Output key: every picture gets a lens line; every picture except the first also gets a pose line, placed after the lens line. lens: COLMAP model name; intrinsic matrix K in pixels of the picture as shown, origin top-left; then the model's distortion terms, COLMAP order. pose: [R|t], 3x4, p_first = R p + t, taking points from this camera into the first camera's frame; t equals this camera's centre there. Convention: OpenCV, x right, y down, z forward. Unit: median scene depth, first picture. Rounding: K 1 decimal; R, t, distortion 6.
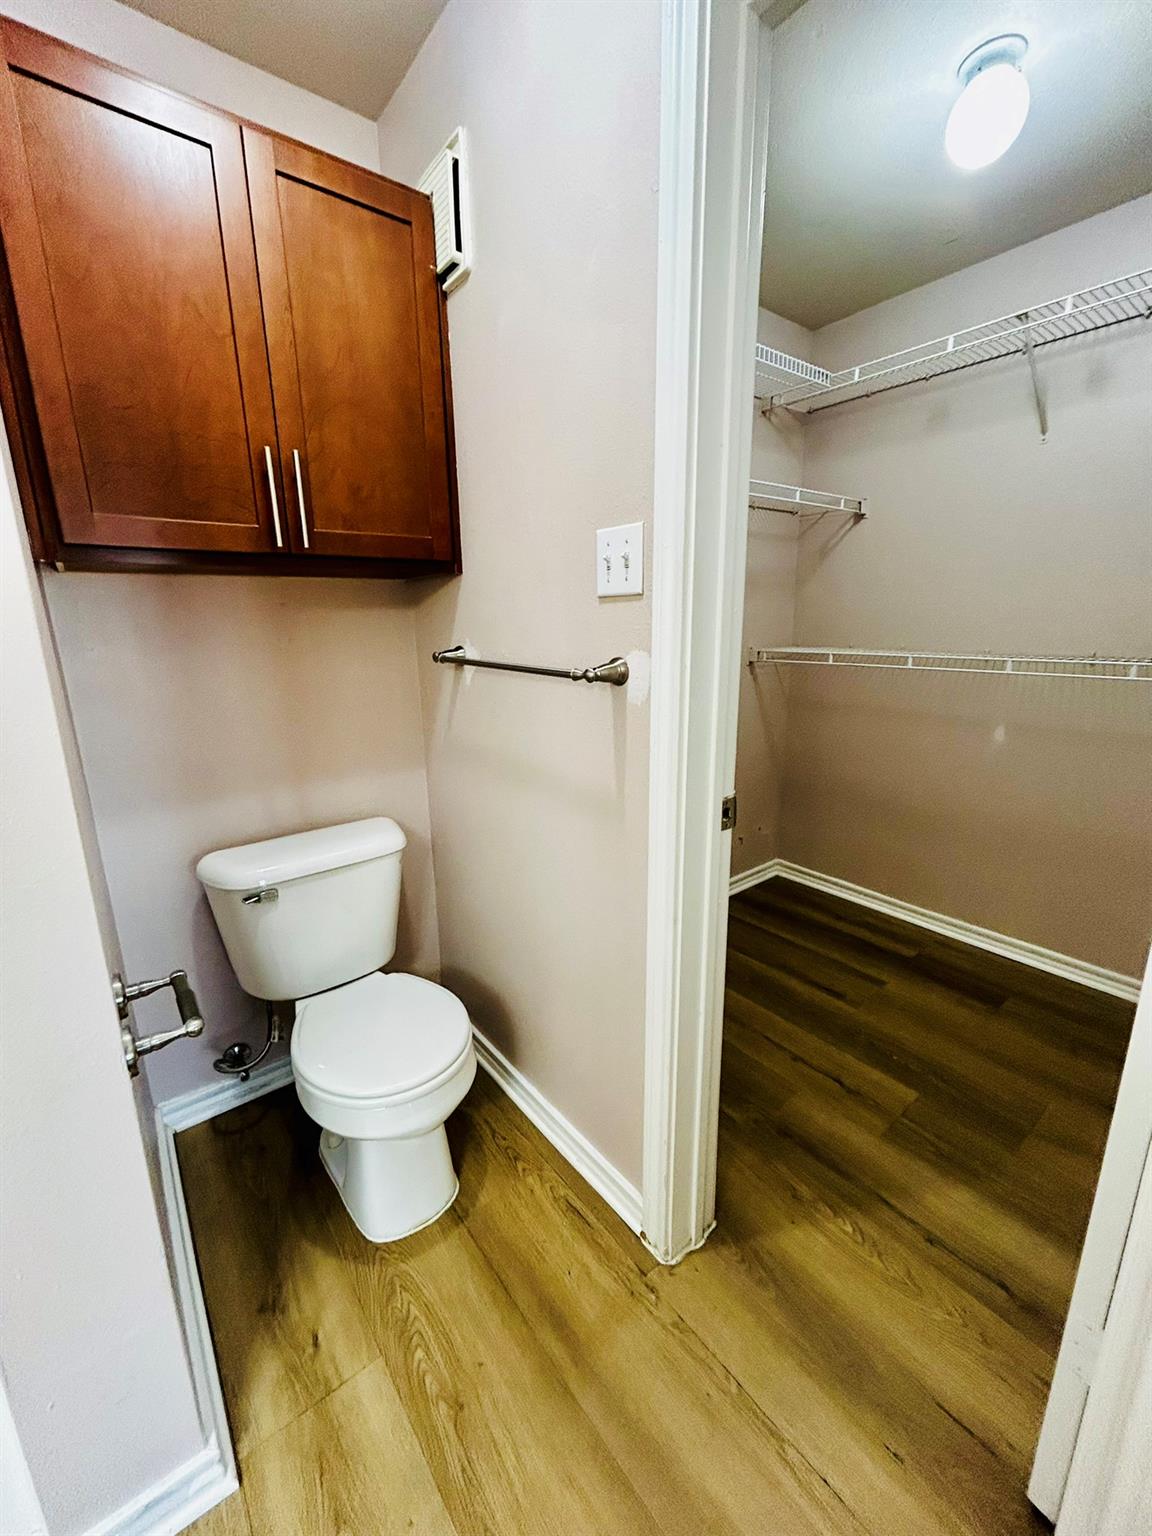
lens RADIAL K [[620.0, 0, 576.3], [0, 620.0, 769.1], [0, 0, 1]] dist [0.002260, -0.000323]
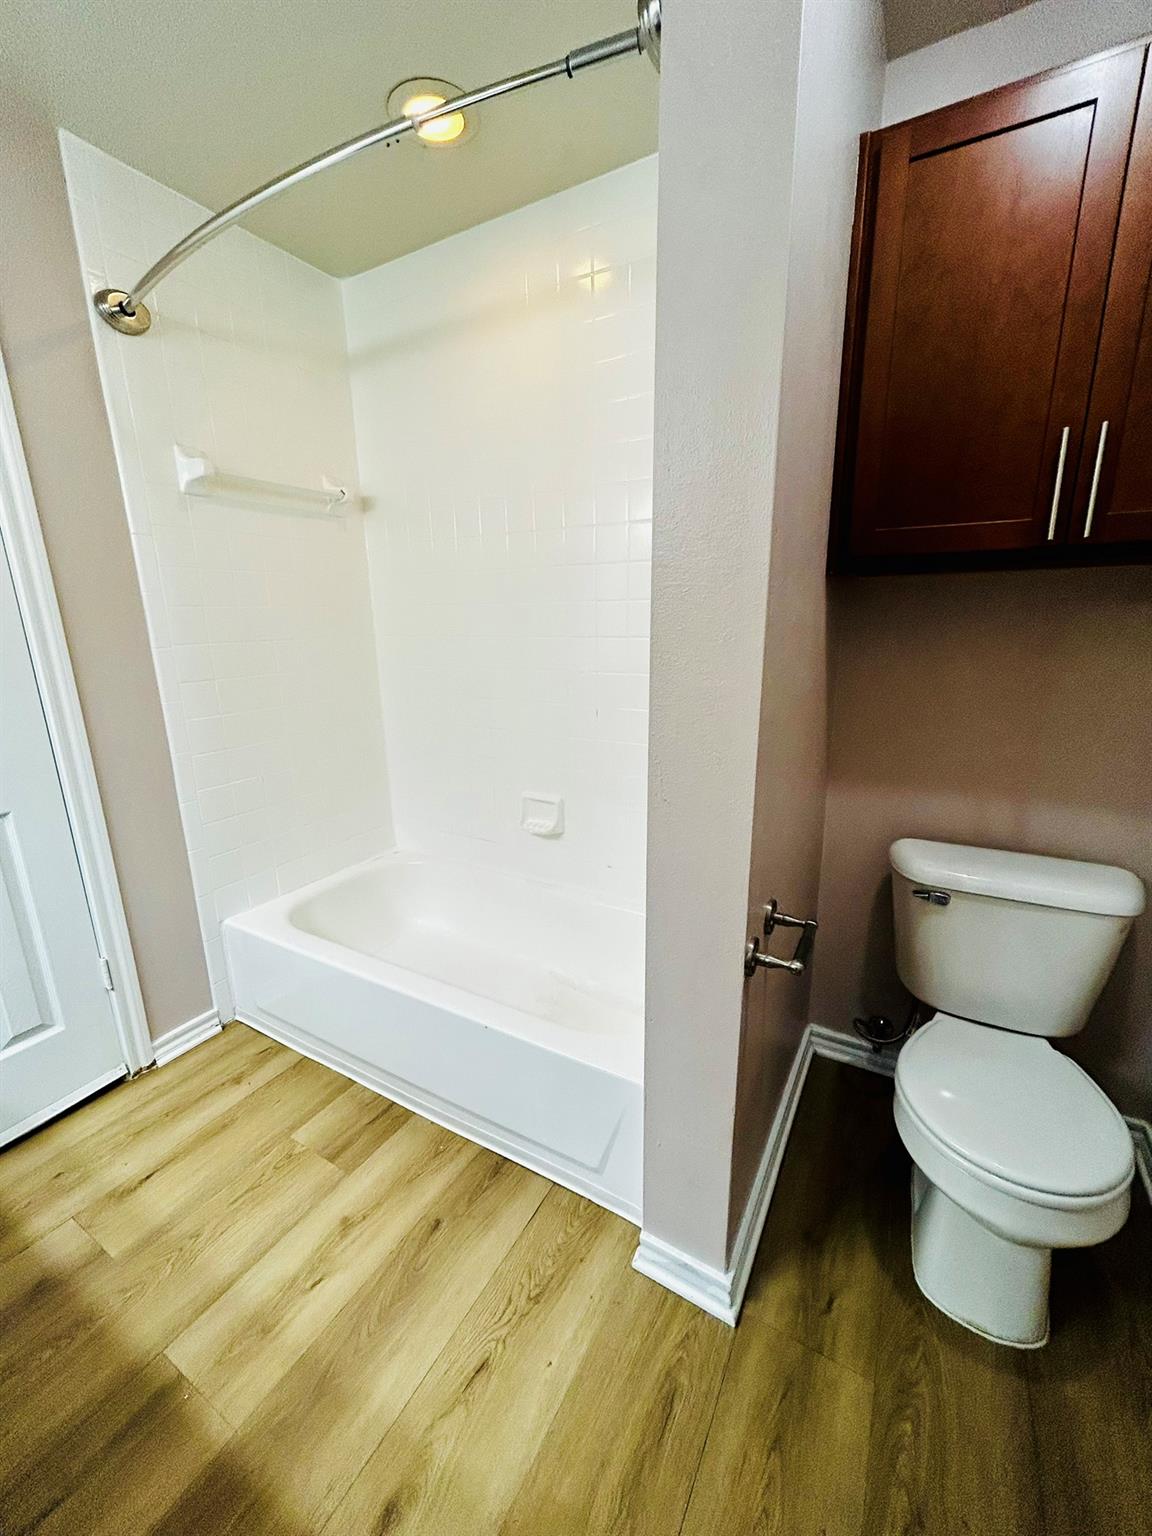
lens RADIAL K [[619.0, 0, 576.0], [0, 619.0, 768.0], [0, 0, 1]] dist [0.001058, 0.000109]
pose [[0.373166, 0.233012, -0.898027, 0.138638], [-0.208729, 0.964218, 0.163452, -0.040308], [0.903980, 0.126449, 0.408450, 0.052084]]
